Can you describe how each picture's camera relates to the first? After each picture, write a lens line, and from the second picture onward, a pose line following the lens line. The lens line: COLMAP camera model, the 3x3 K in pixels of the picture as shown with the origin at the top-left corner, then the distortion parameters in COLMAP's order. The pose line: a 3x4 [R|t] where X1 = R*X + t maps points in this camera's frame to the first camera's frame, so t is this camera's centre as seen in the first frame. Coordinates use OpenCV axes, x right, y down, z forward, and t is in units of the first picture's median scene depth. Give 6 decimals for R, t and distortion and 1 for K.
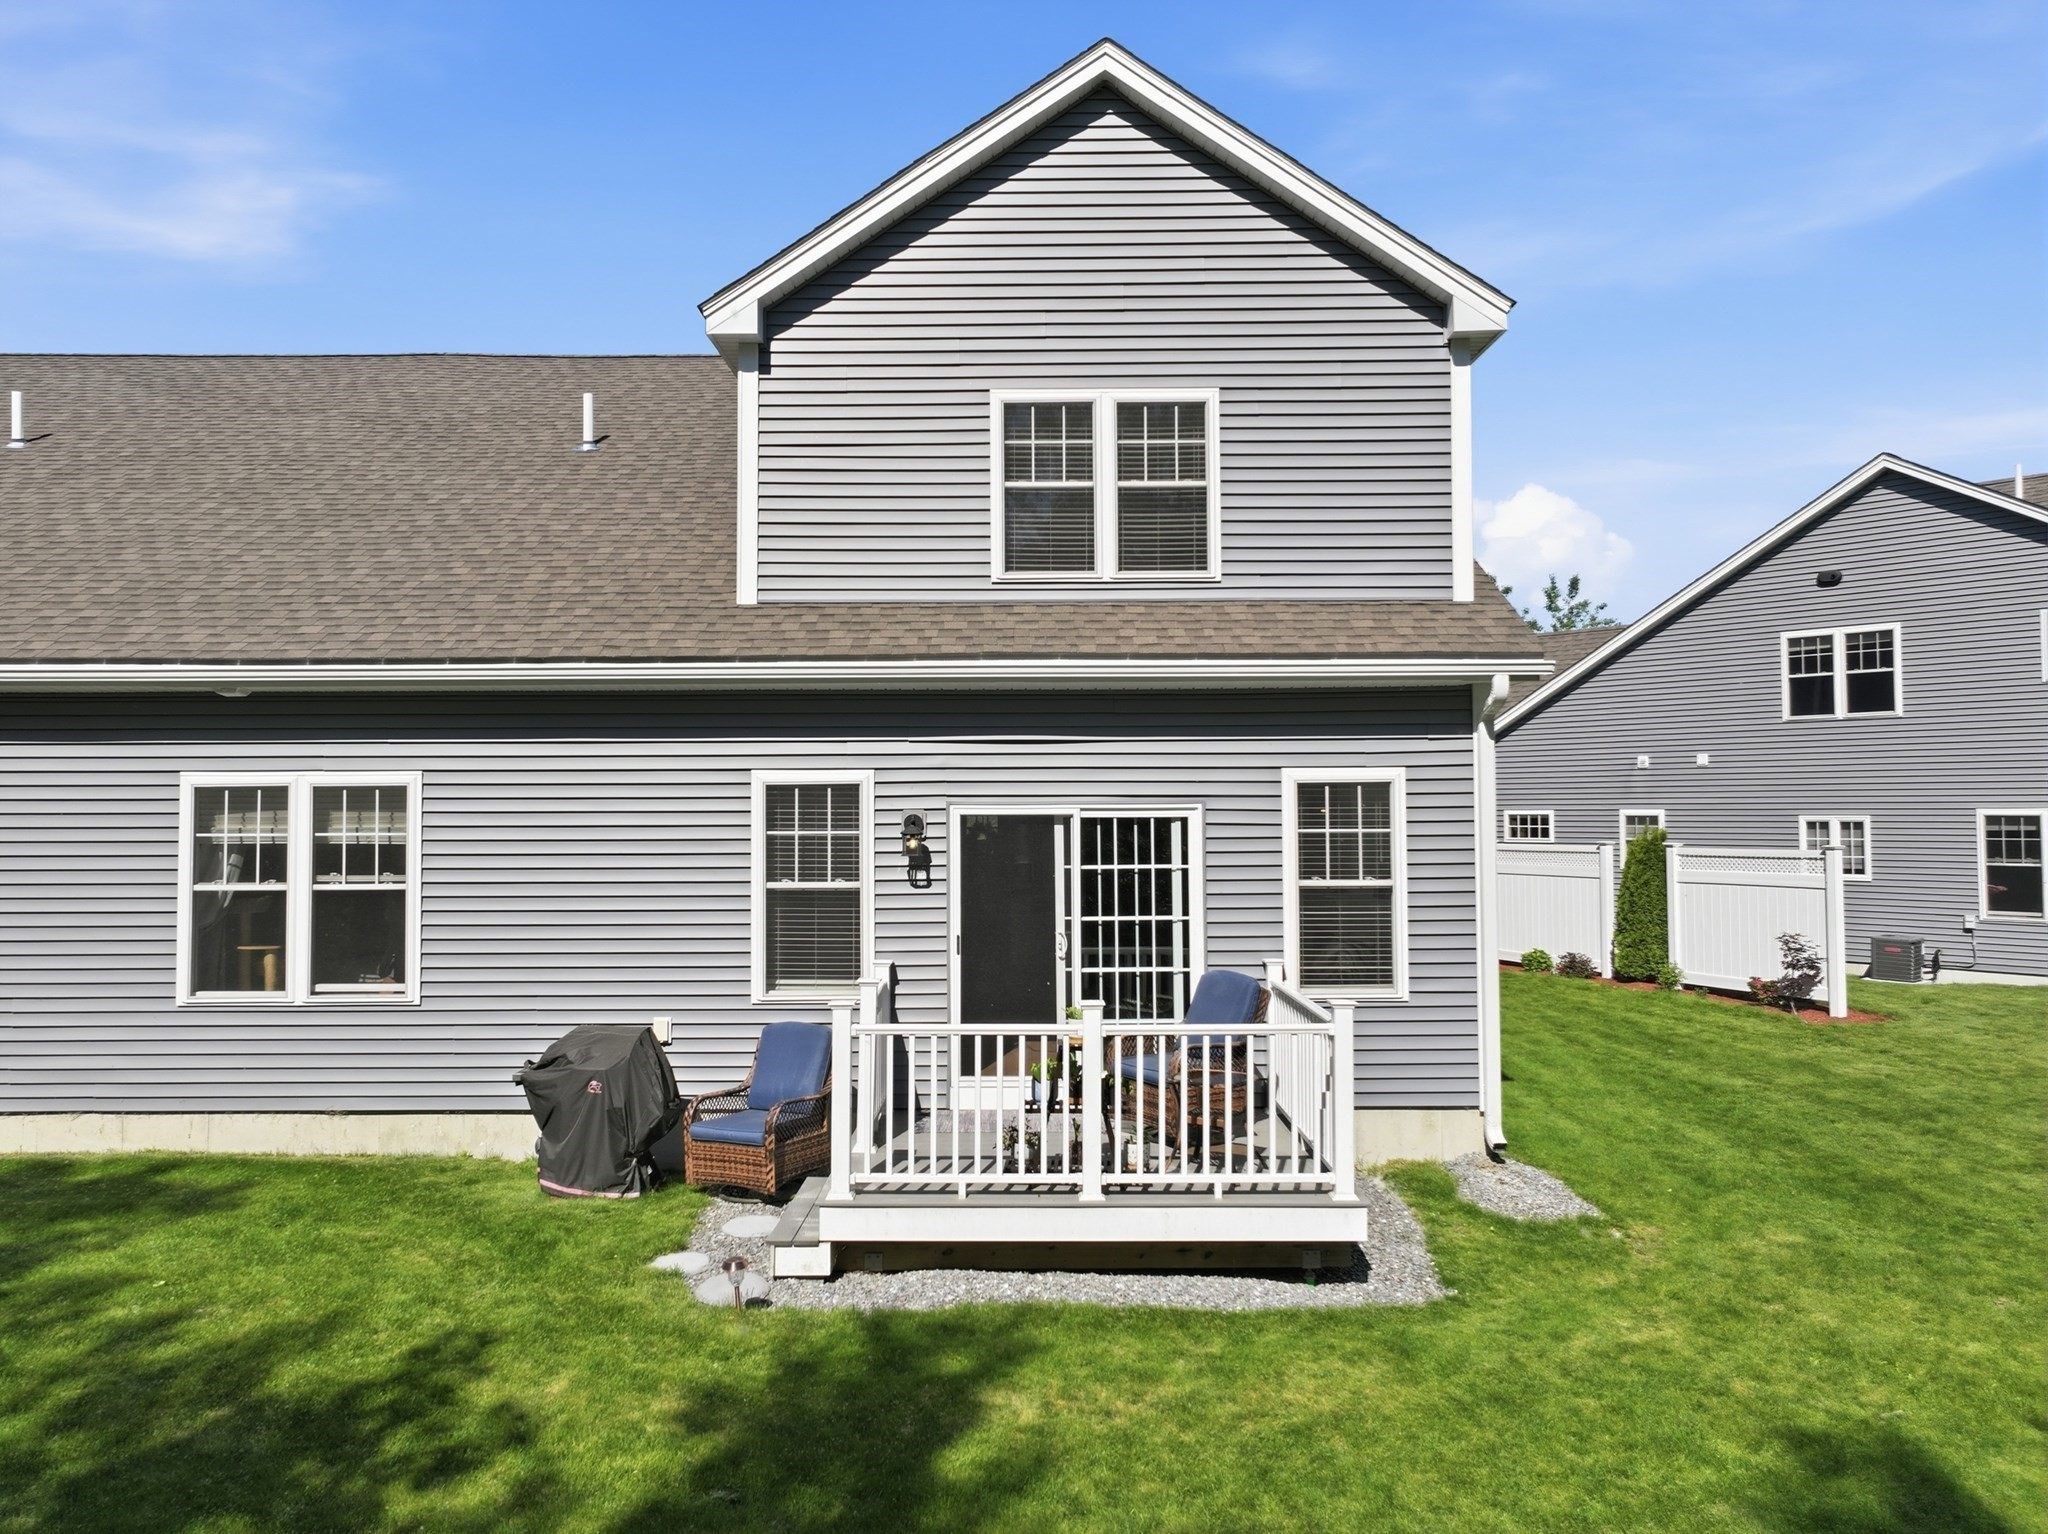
lens RADIAL K [[1466.1, 0, 1024.0], [0, 1466.1, 767.0], [0, 0, 1]] dist [-0.003751, -0.002985]
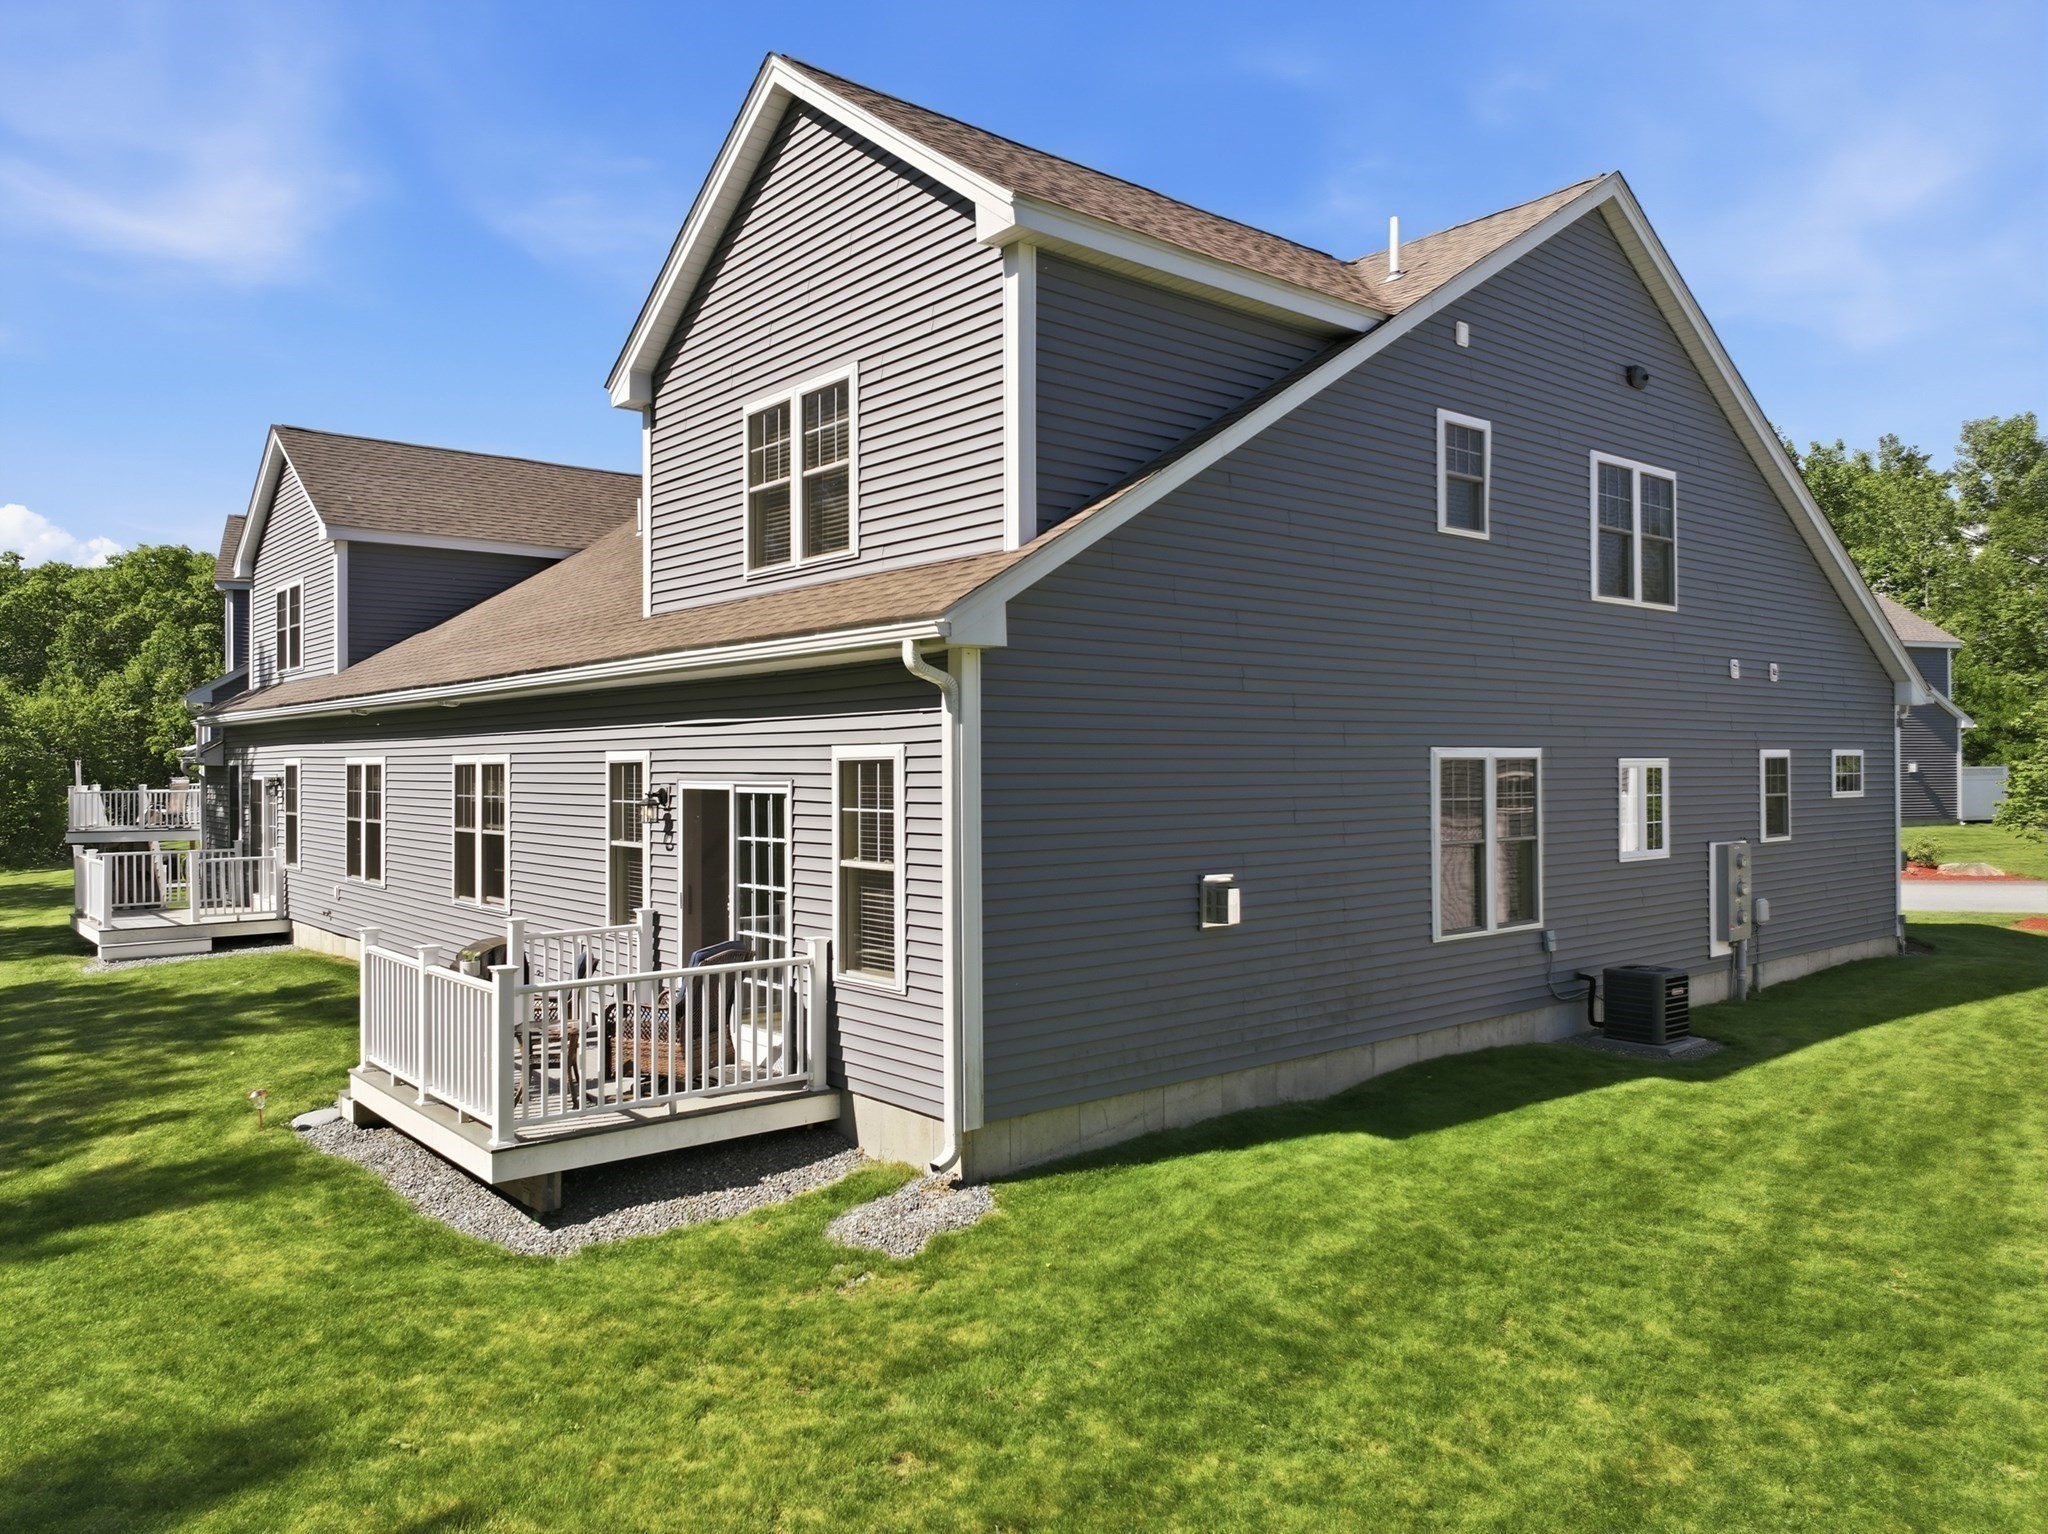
lens RADIAL K [[1446.0, 0, 1022.3], [0, 1446.0, 776.0], [0, 0, 1]] dist [-0.001858, 0.002537]
pose [[0.648748, 0.005804, -0.760981, 0.994572], [0.017249, 0.999602, 0.022328, 0.001899], [0.760808, -0.027611, 0.648389, 0.463167]]
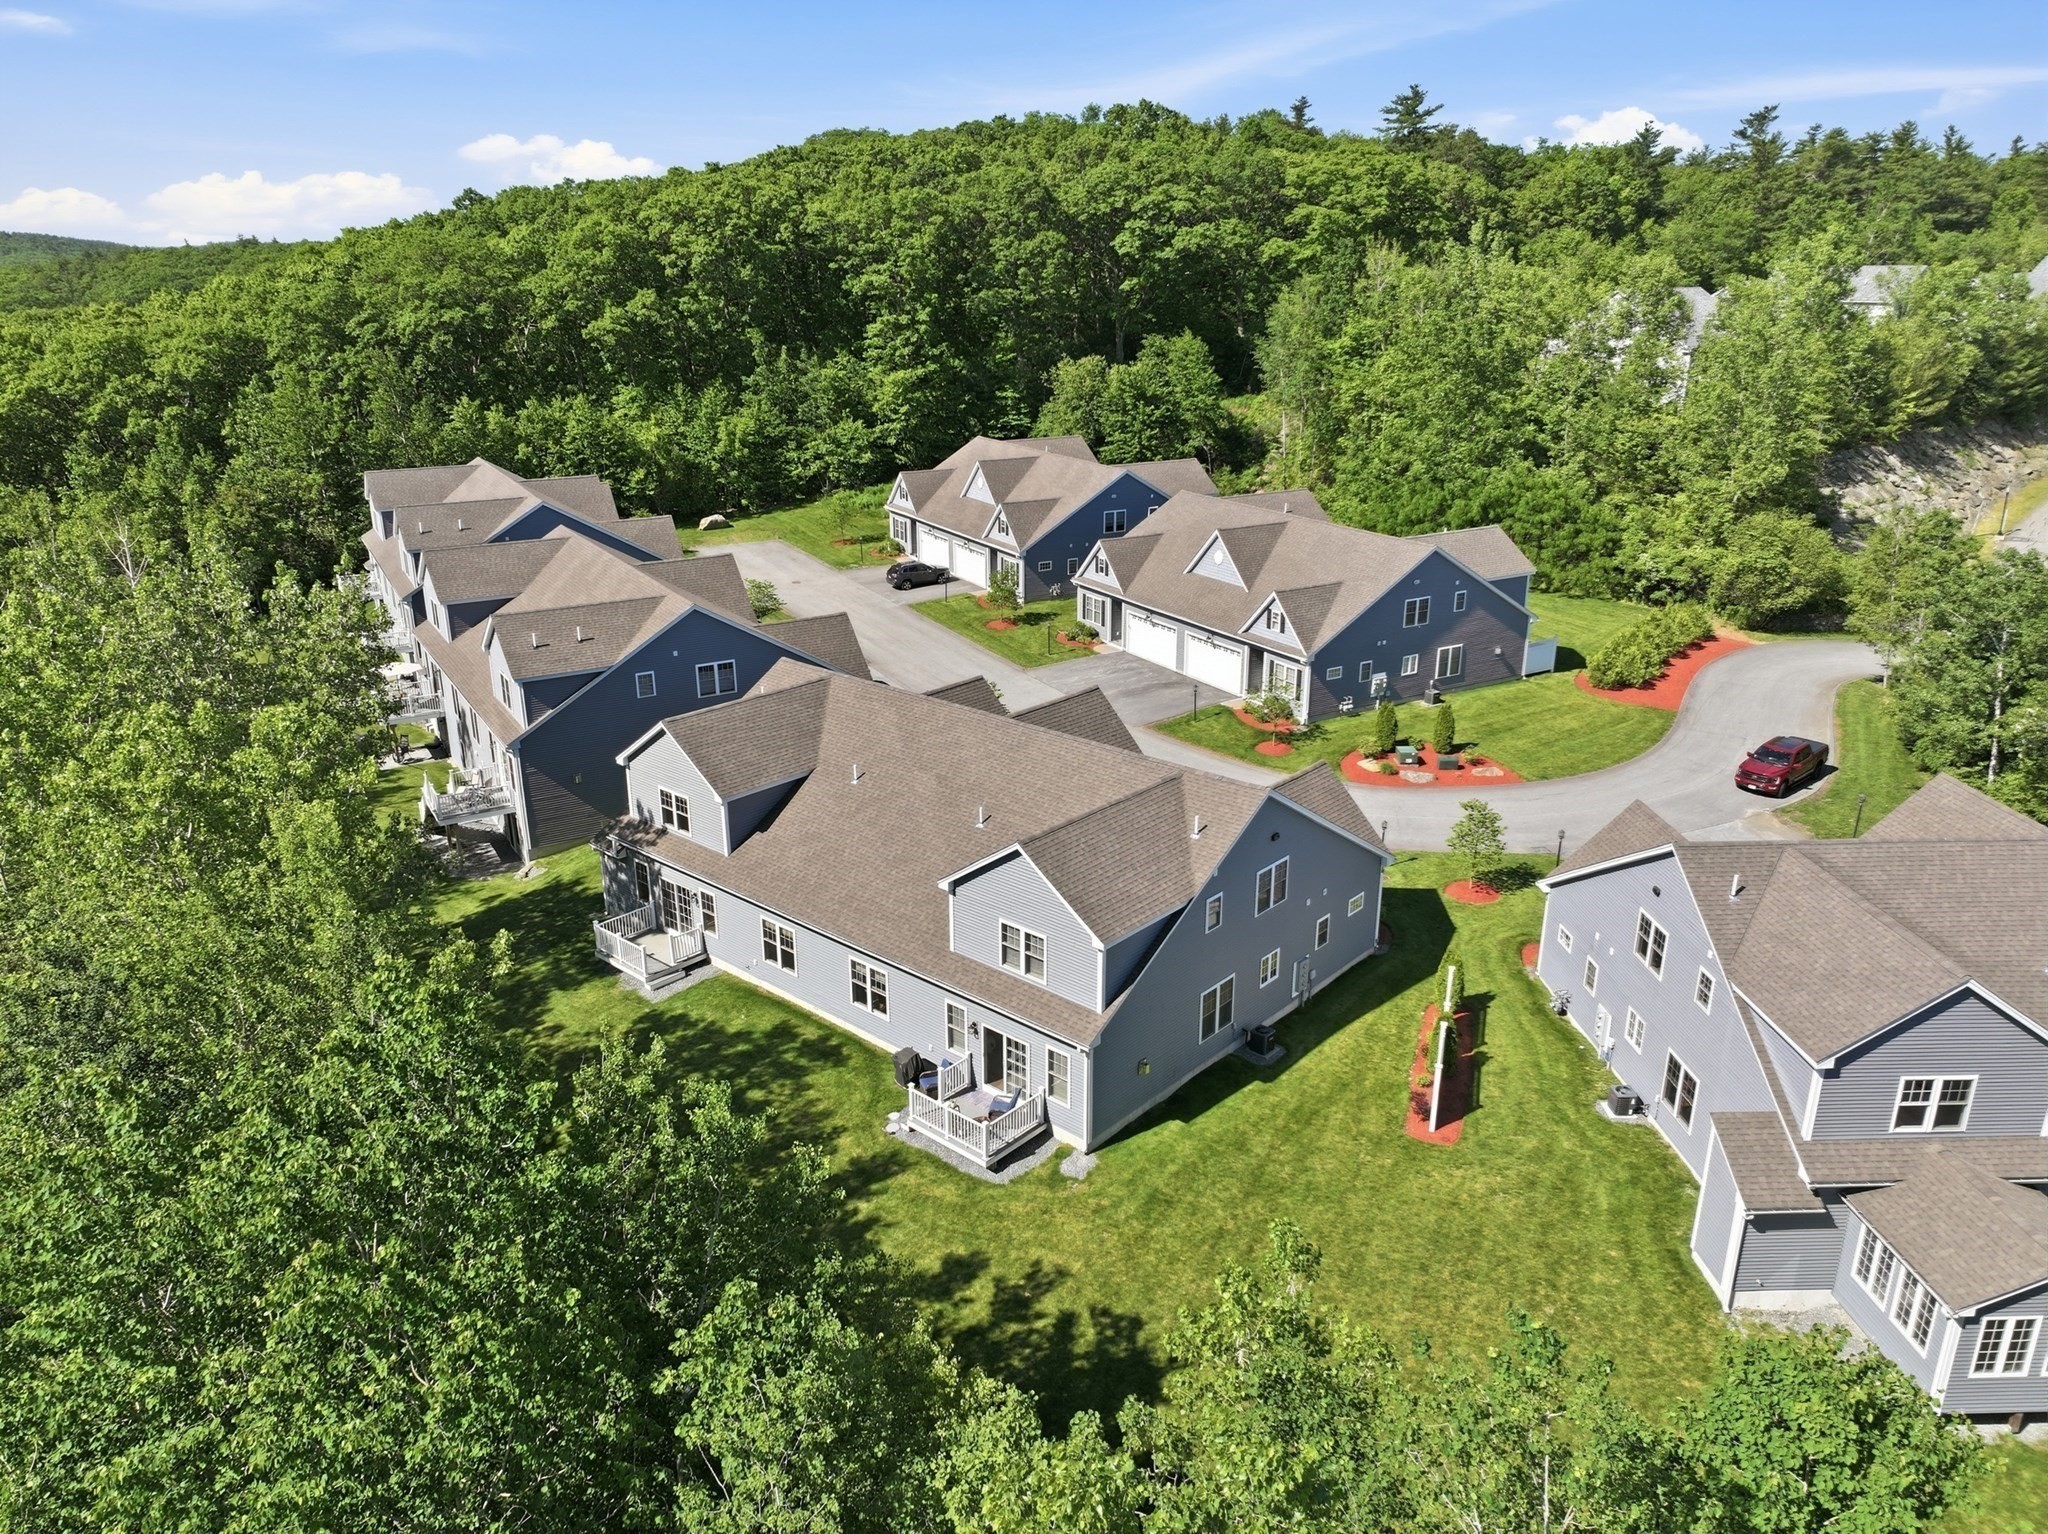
lens RADIAL K [[1446.0, 0, 1022.3], [0, 1446.0, 776.0], [0, 0, 1]] dist [-0.001858, 0.002537]
pose [[0.751799, 0.225763, -0.619540, 2.246815], [0.014455, 0.933693, 0.357783, -1.944683], [0.659234, -0.277936, 0.698686, -1.416359]]
